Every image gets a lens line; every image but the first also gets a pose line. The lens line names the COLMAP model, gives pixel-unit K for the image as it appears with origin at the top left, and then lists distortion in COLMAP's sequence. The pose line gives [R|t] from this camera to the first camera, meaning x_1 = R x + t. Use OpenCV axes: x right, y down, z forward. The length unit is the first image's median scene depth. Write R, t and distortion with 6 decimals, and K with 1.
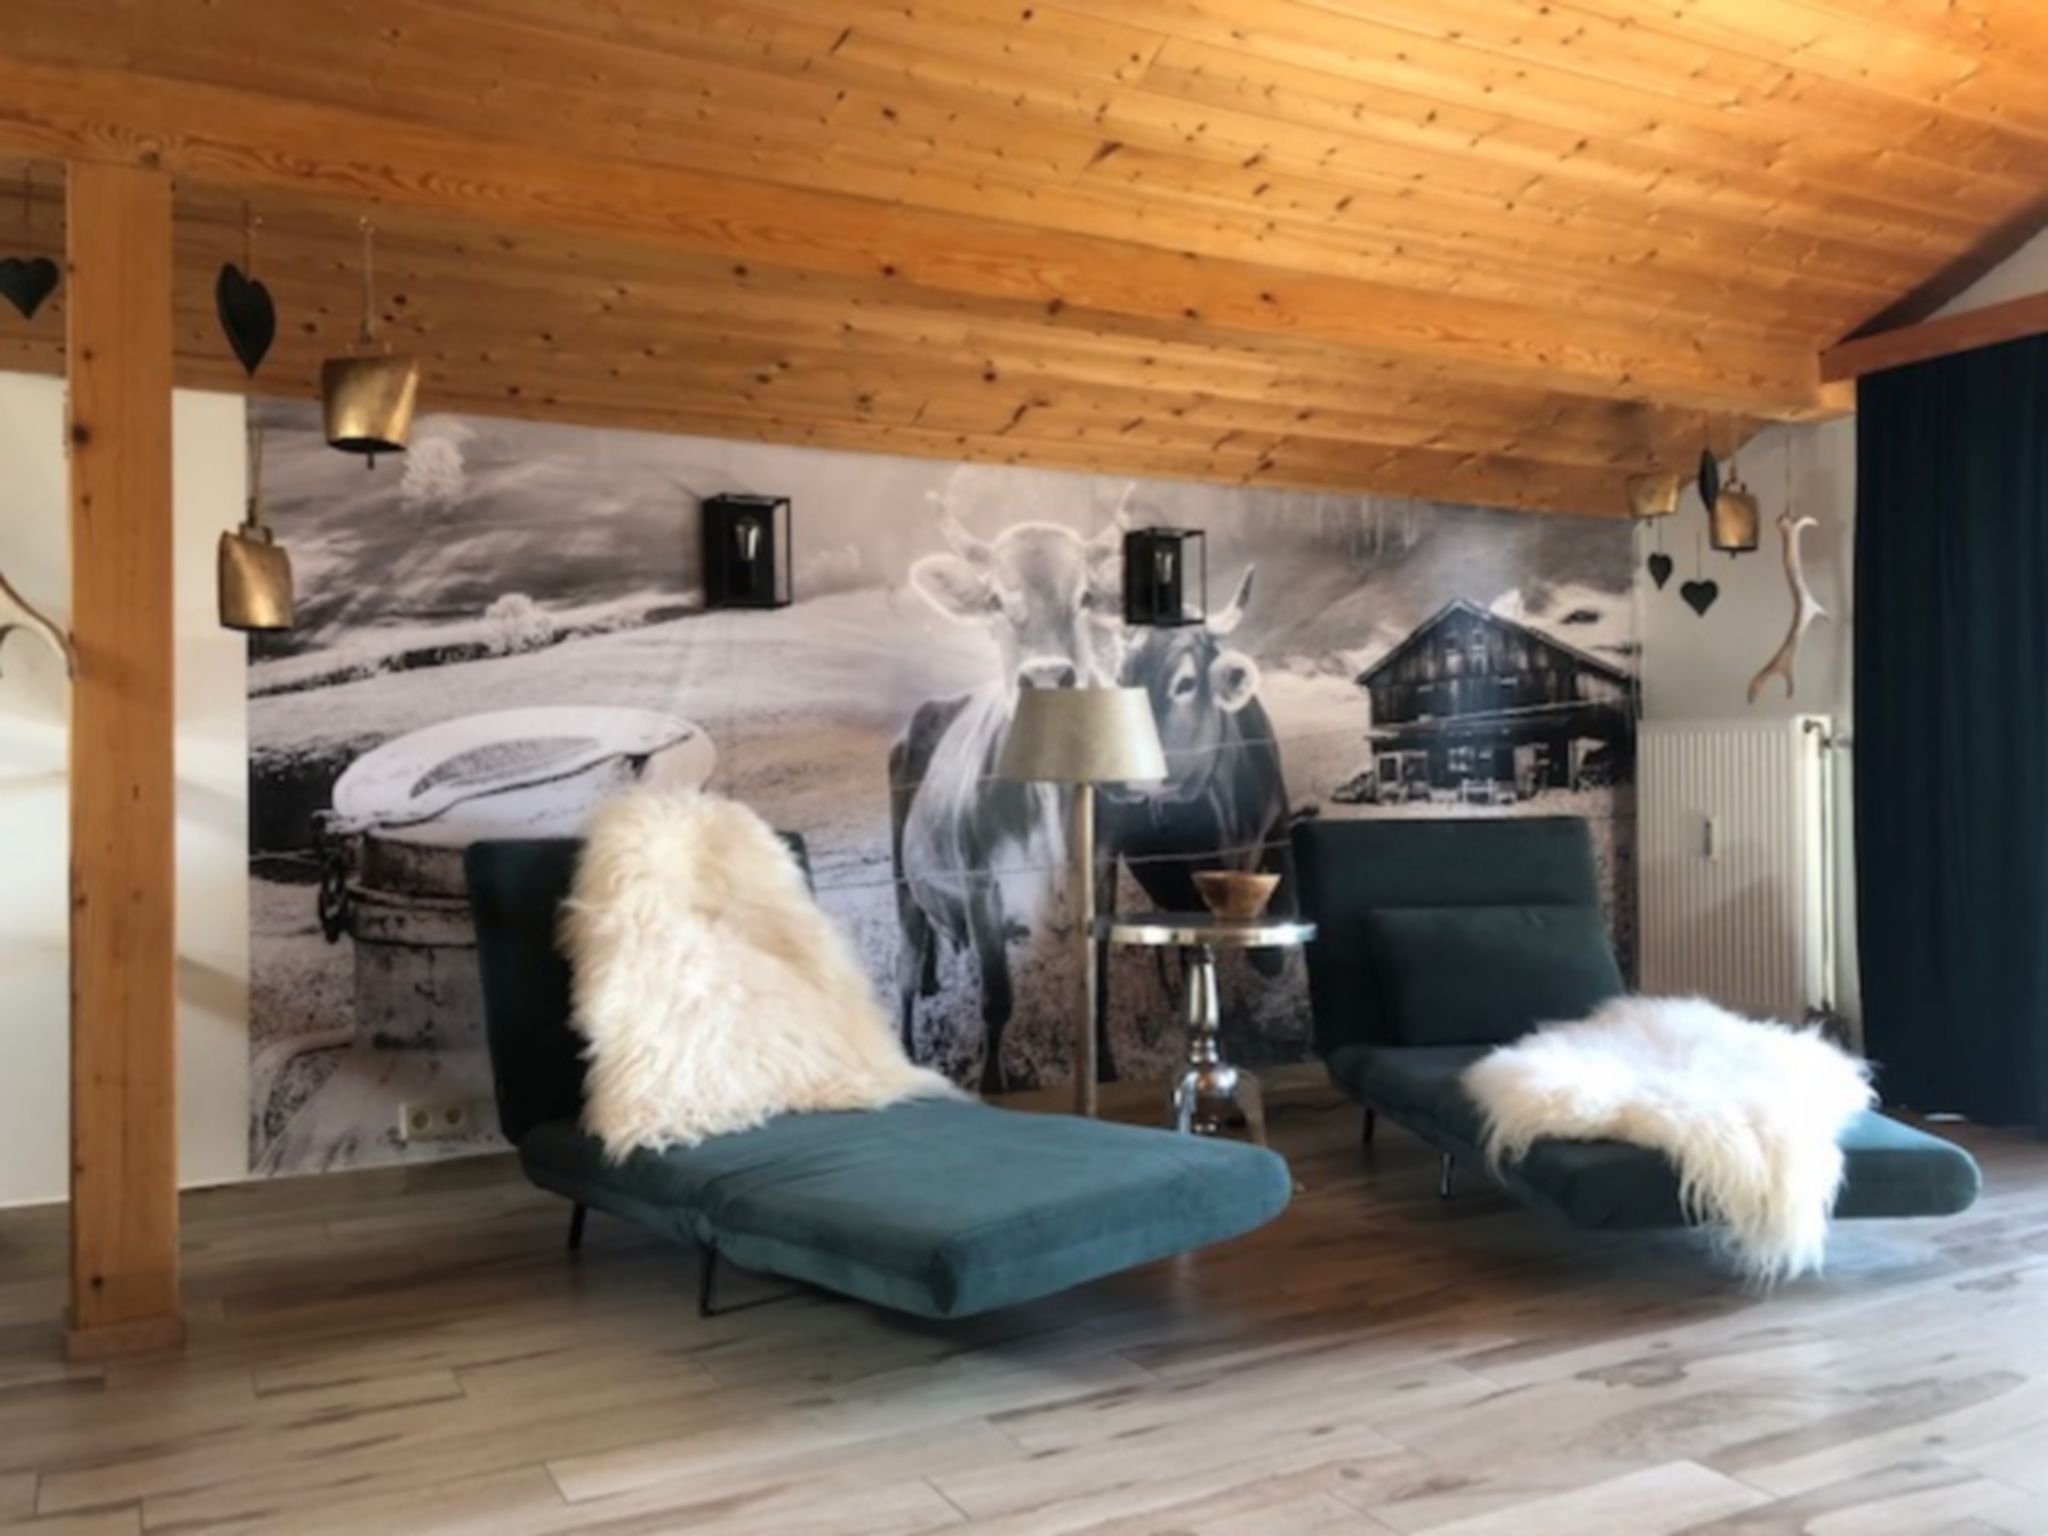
lens RADIAL K [[1673.8, 0, 1022.7], [0, 1673.8, 765.5], [0, 0, 1]] dist [0.025713, -0.019470]
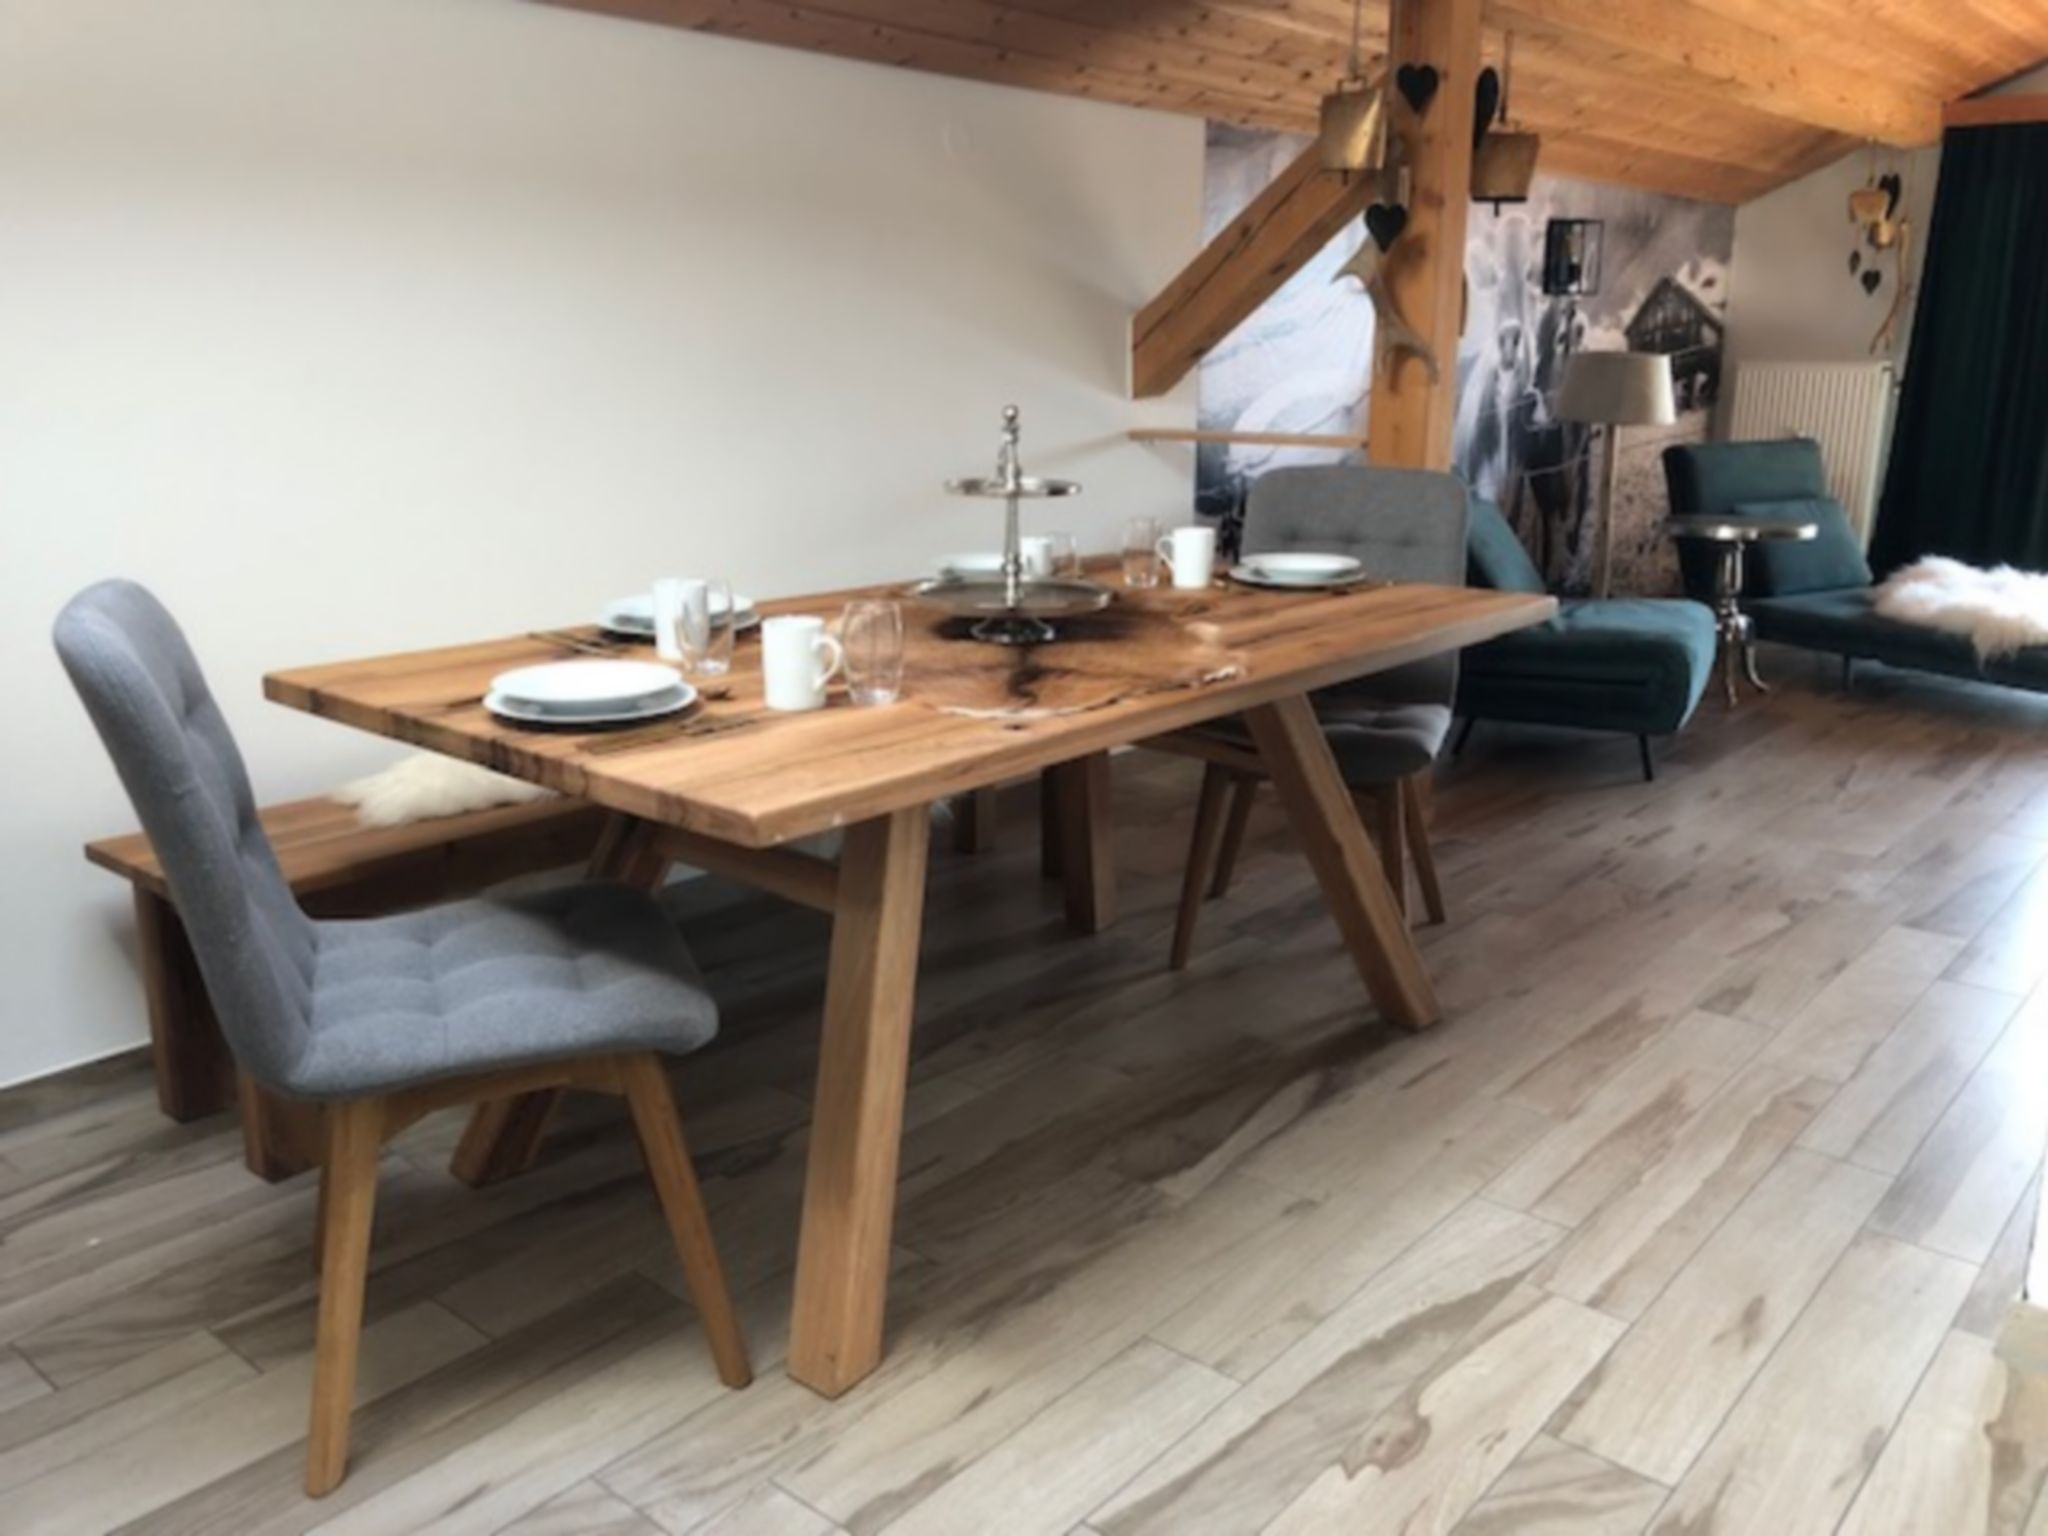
lens RADIAL K [[1673.8, 0, 1016.1], [0, 1673.8, 777.5], [0, 0, 1]] dist [0.025713, -0.019470]
pose [[0.931302, -0.083594, 0.354525, -0.856439], [-0.010915, 0.966467, 0.256560, -0.052449], [-0.364083, -0.242804, 0.899160, -0.141169]]
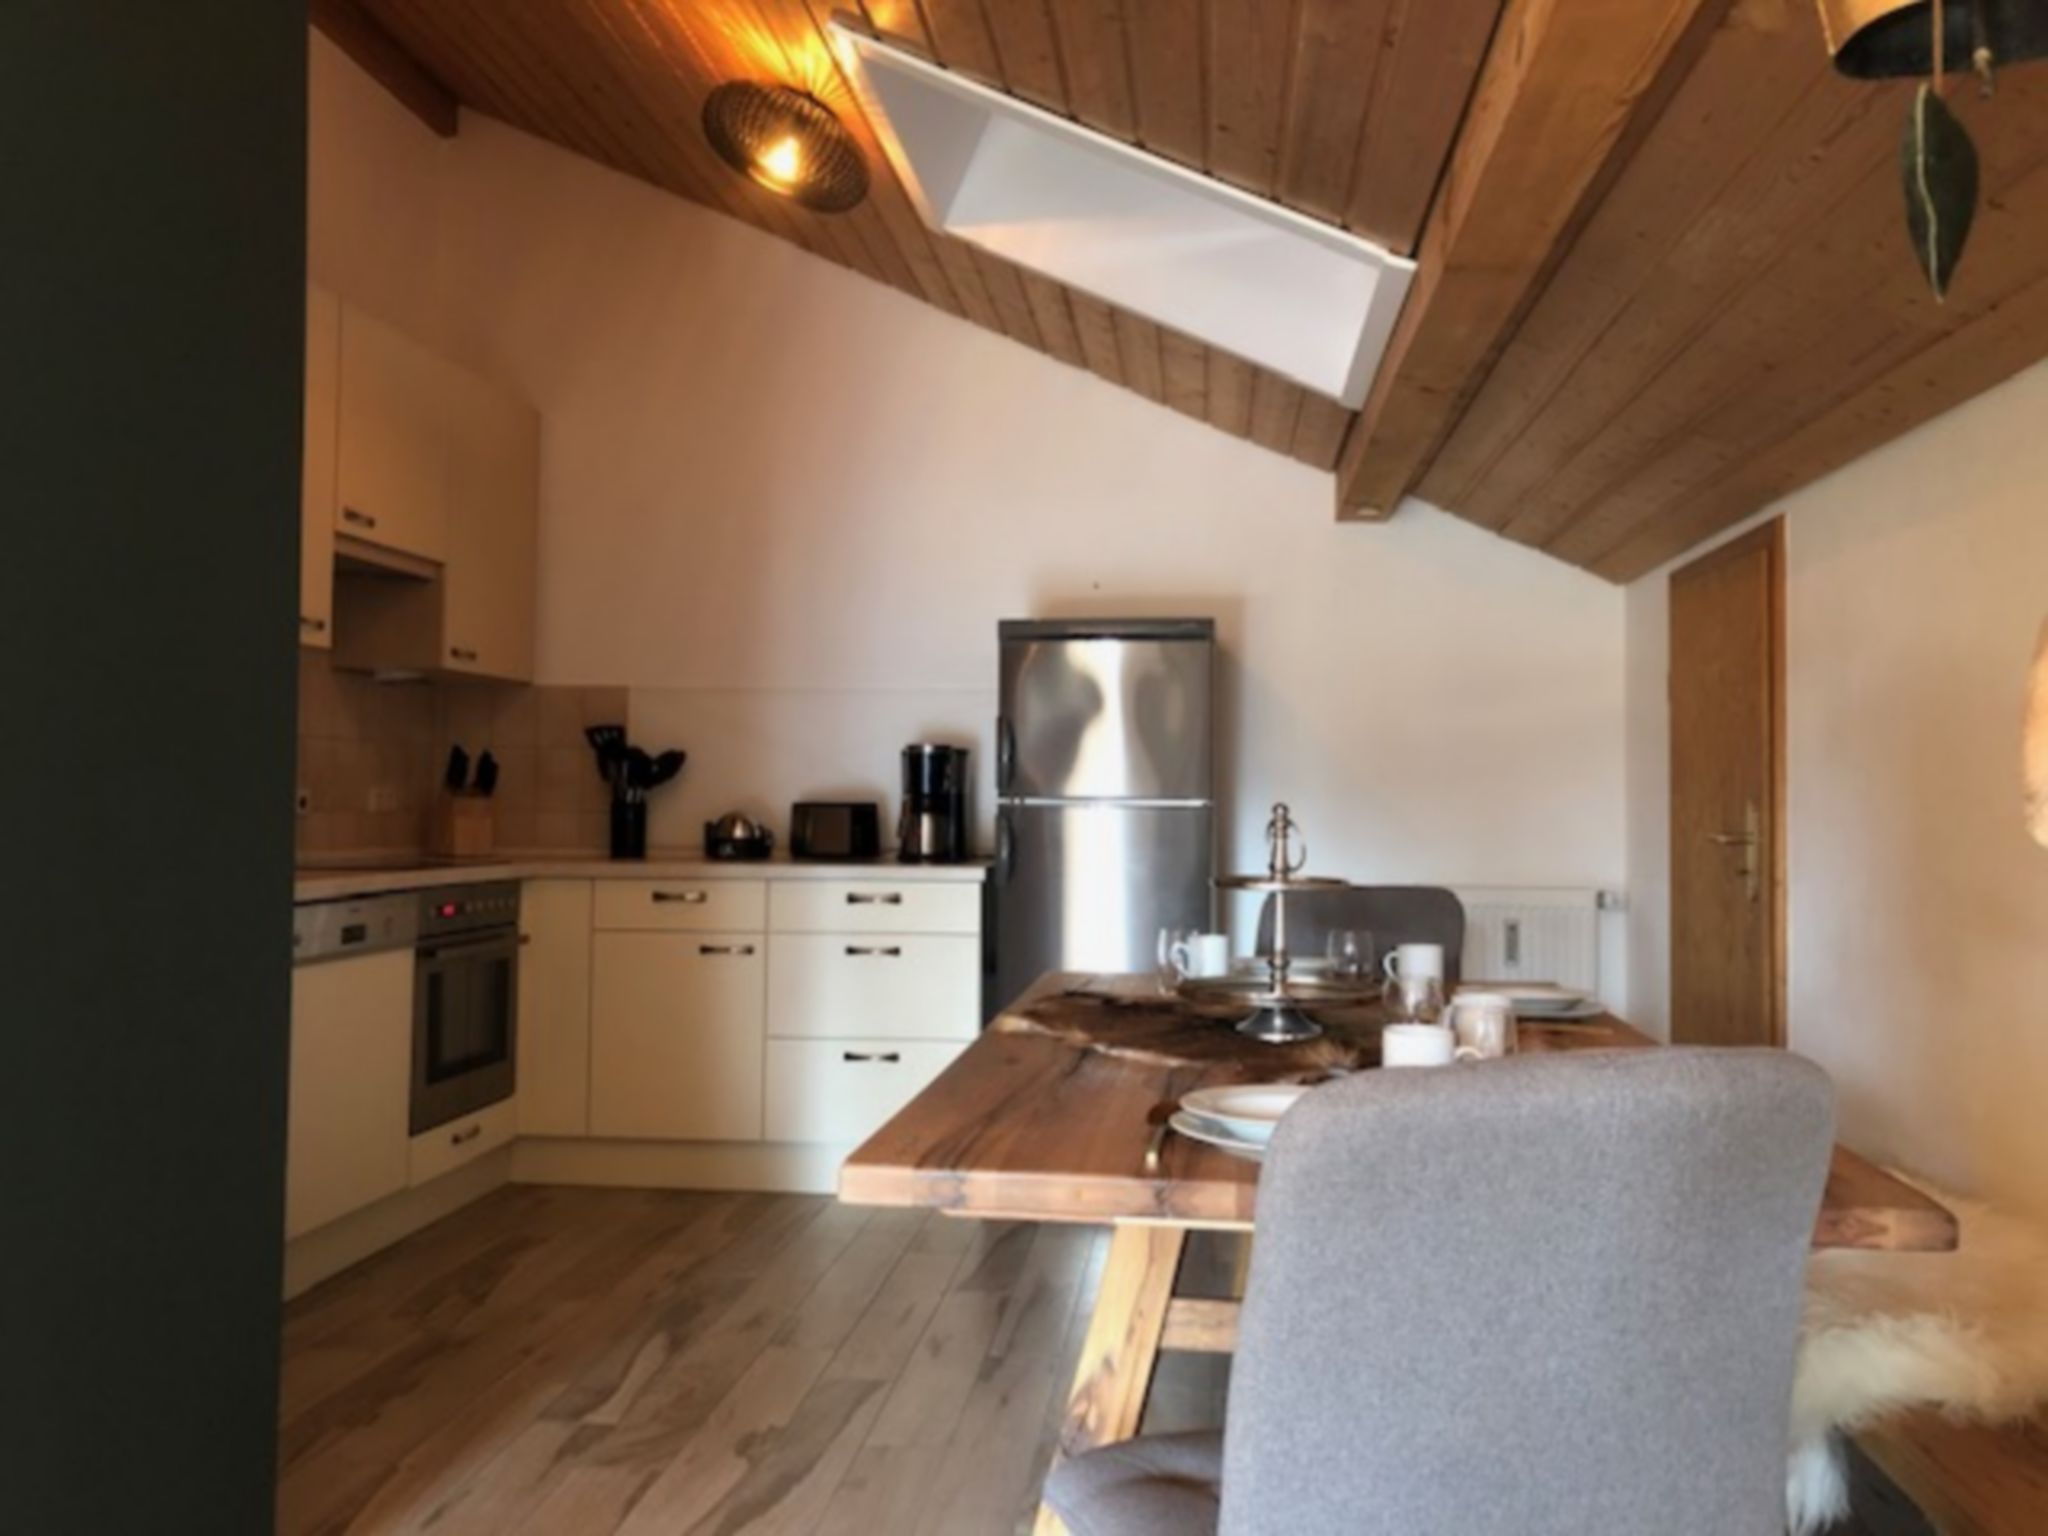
lens RADIAL K [[1673.8, 0, 1019.4], [0, 1673.8, 773.0], [0, 0, 1]] dist [0.025713, -0.019470]
pose [[-0.571958, -0.010785, -0.820212, -0.166094], [0.001676, 0.999896, -0.014316, -0.032949], [0.820281, -0.009563, -0.571881, 0.609782]]
